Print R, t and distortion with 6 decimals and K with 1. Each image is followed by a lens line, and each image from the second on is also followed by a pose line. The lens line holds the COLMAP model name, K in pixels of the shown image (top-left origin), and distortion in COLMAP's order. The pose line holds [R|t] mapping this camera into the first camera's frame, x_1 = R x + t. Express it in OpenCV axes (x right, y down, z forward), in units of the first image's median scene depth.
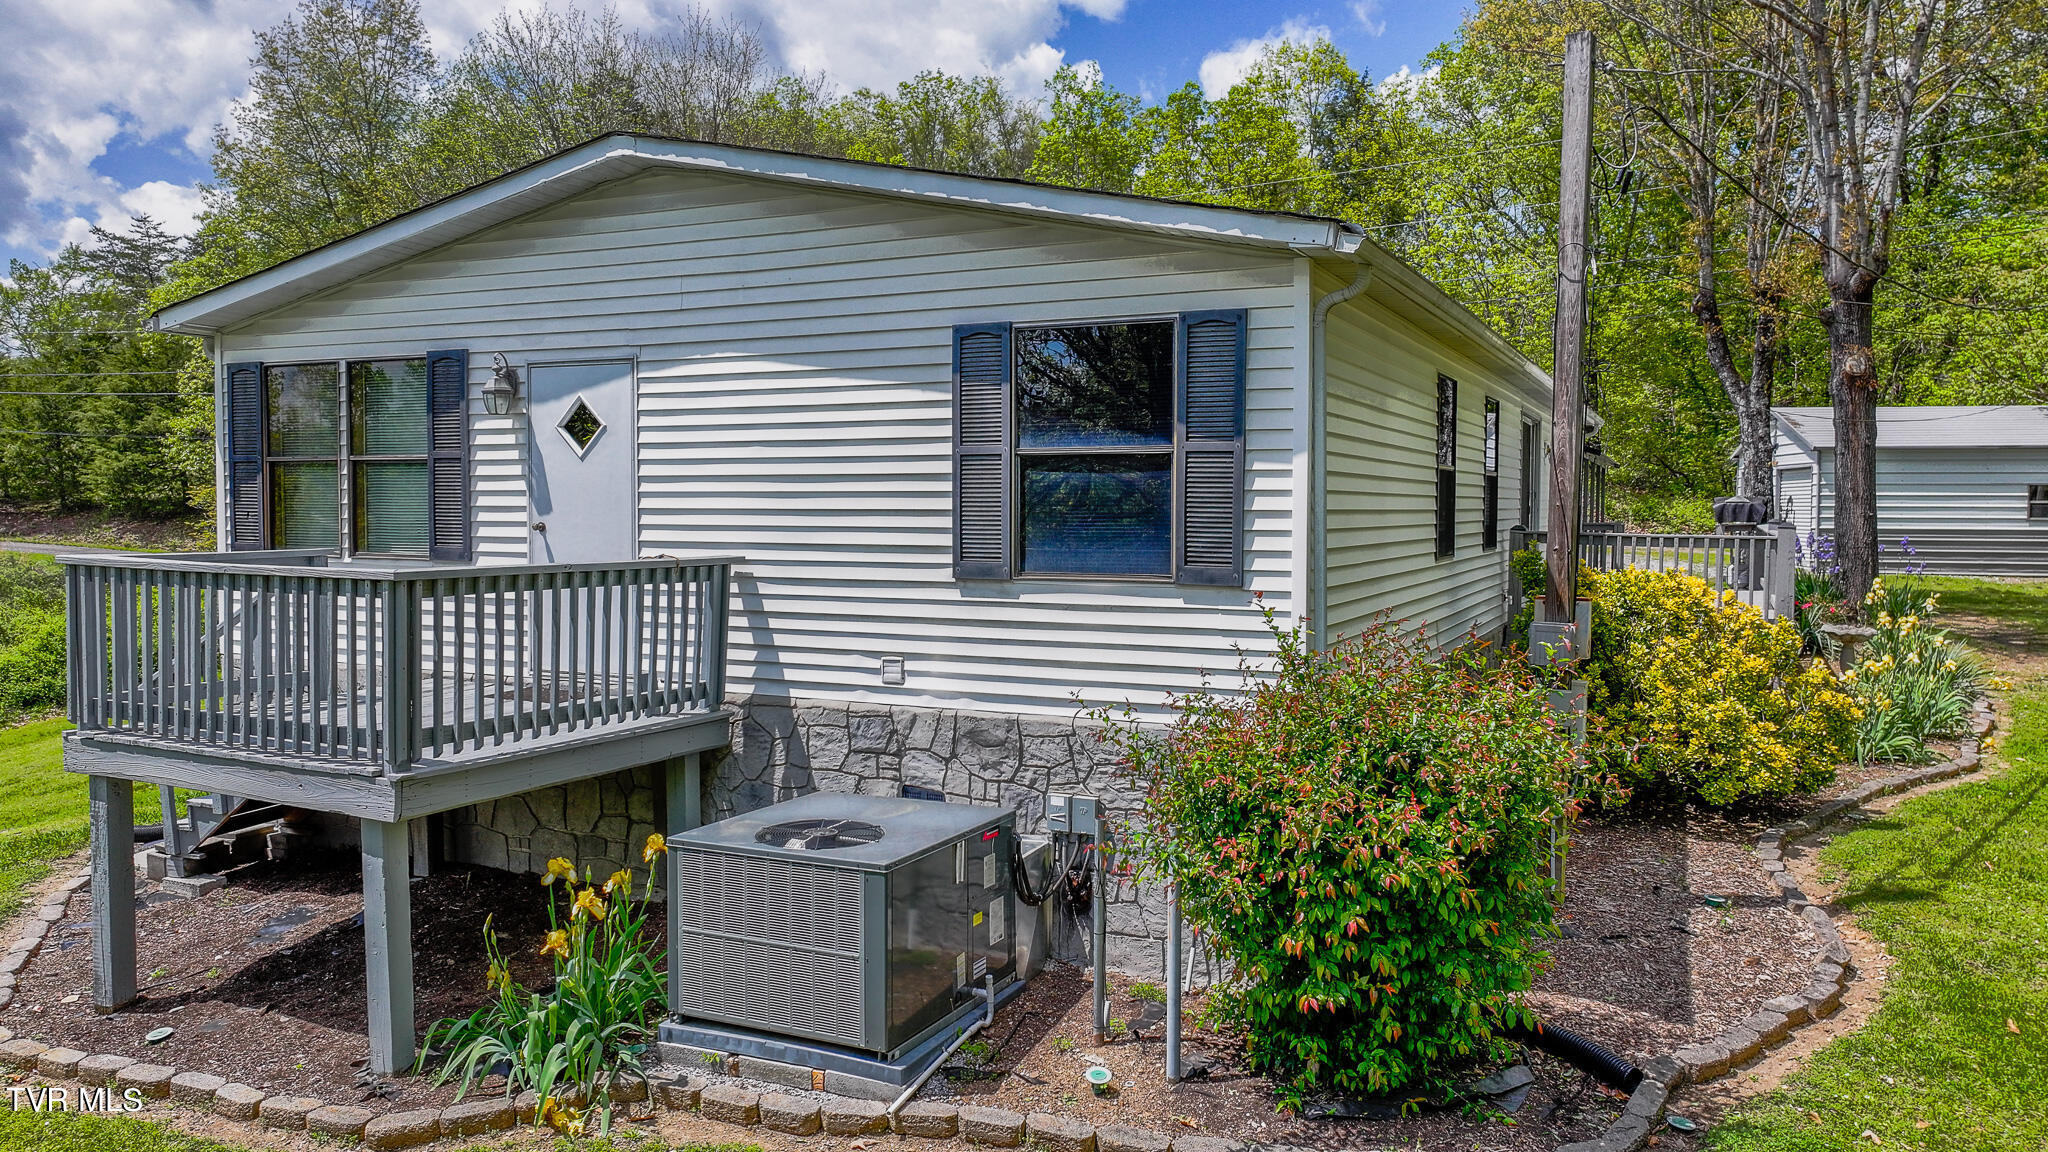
lens RADIAL K [[1460.5, 0, 1020.5], [0, 1460.5, 576.3], [0, 0, 1]] dist [0.004507, 0.006534]
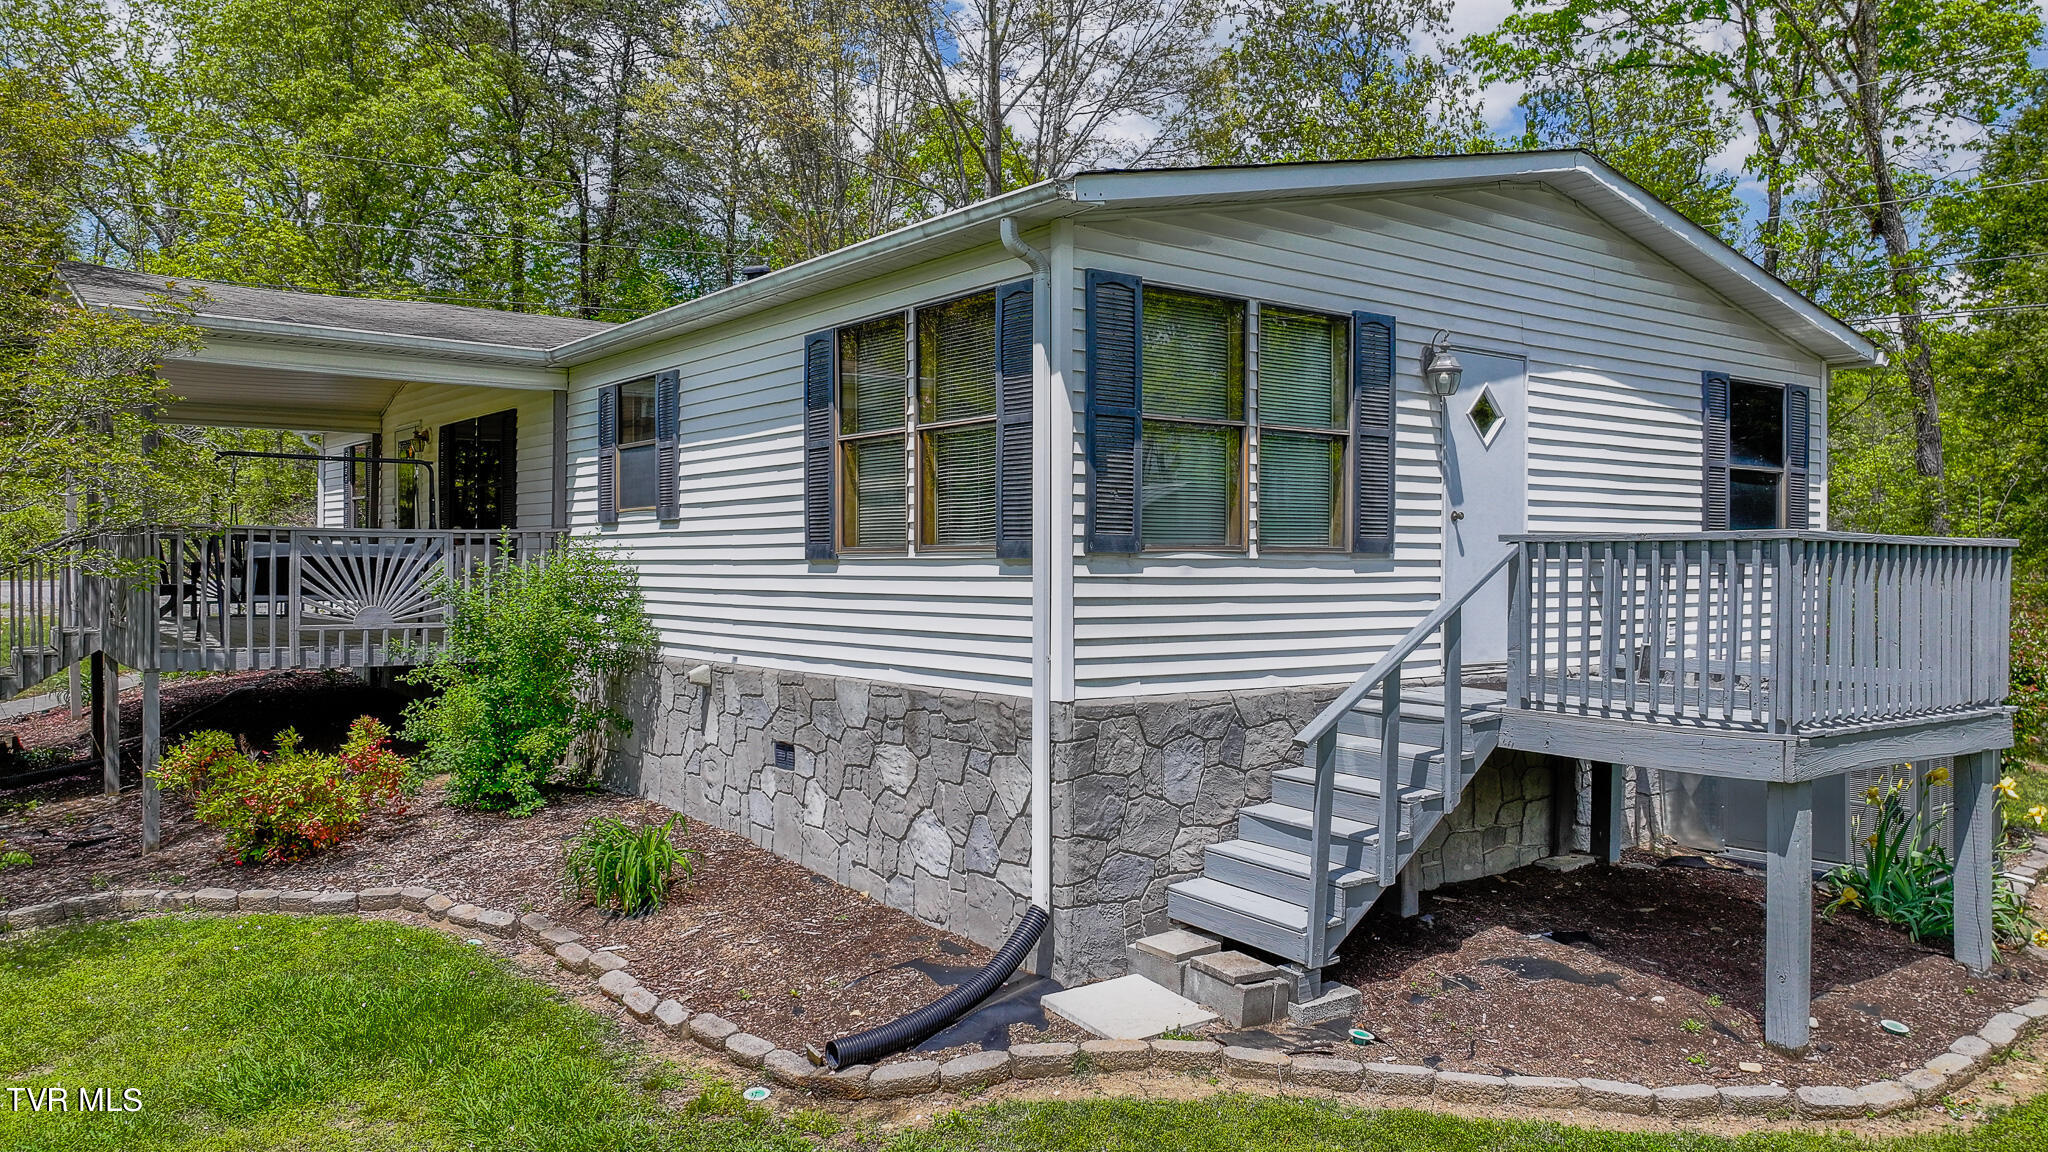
lens RADIAL K [[1460.5, 0, 1030.0], [0, 1460.5, 556.6], [0, 0, 1]] dist [0.004507, 0.006534]
pose [[0.443590, -0.006823, 0.896204, -1.310517], [0.036122, 0.999295, -0.010271, -0.007687], [-0.895502, 0.036929, 0.443523, 0.826144]]
